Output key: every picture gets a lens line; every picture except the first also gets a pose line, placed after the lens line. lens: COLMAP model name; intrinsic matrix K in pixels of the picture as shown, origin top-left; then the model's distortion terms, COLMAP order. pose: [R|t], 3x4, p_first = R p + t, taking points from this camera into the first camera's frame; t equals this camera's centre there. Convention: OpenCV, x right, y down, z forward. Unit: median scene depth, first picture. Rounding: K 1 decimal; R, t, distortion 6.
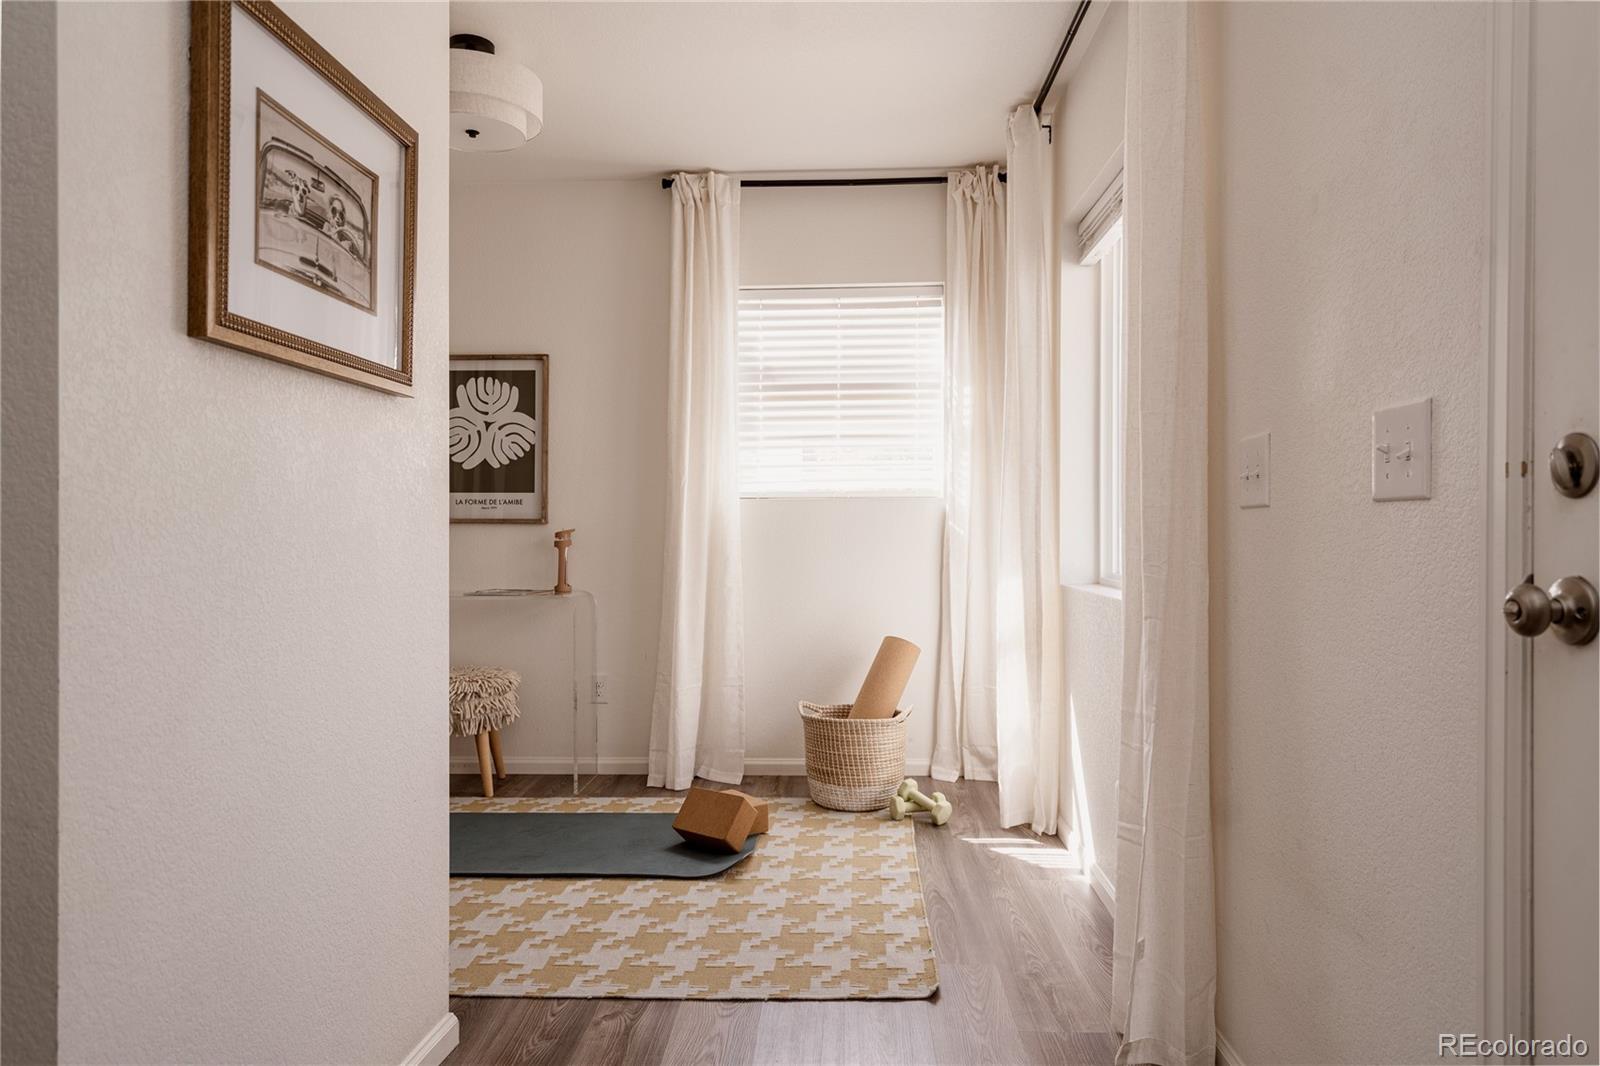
lens RADIAL K [[1032.3, 0, 800.0], [0, 1032.3, 533.0], [0, 0, 1]] dist [0.003186, 0.000083]
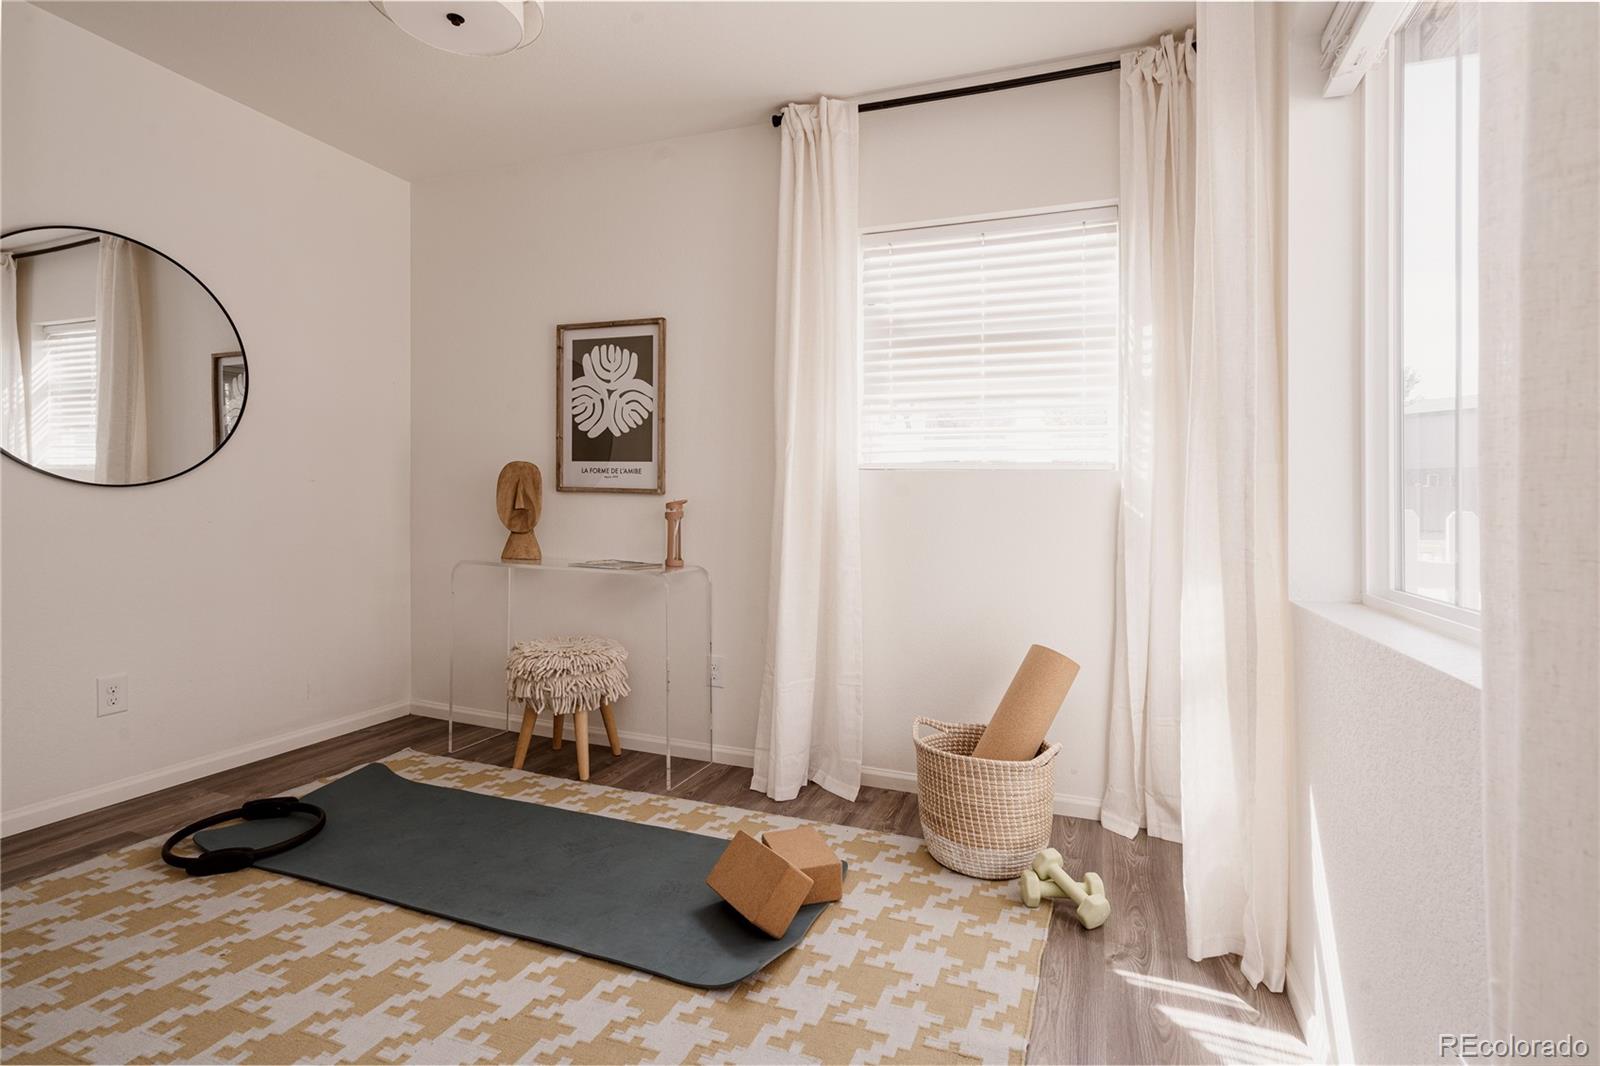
lens RADIAL K [[726.1, 0, 795.6], [0, 726.1, 474.4], [0, 0, 1]] dist [-0.000932, 0.000454]
pose [[0.935663, 0.008641, -0.352790, 0.110648], [-0.025178, 0.998787, -0.042314, -0.001748], [0.351996, 0.048474, 0.934745, 0.418214]]
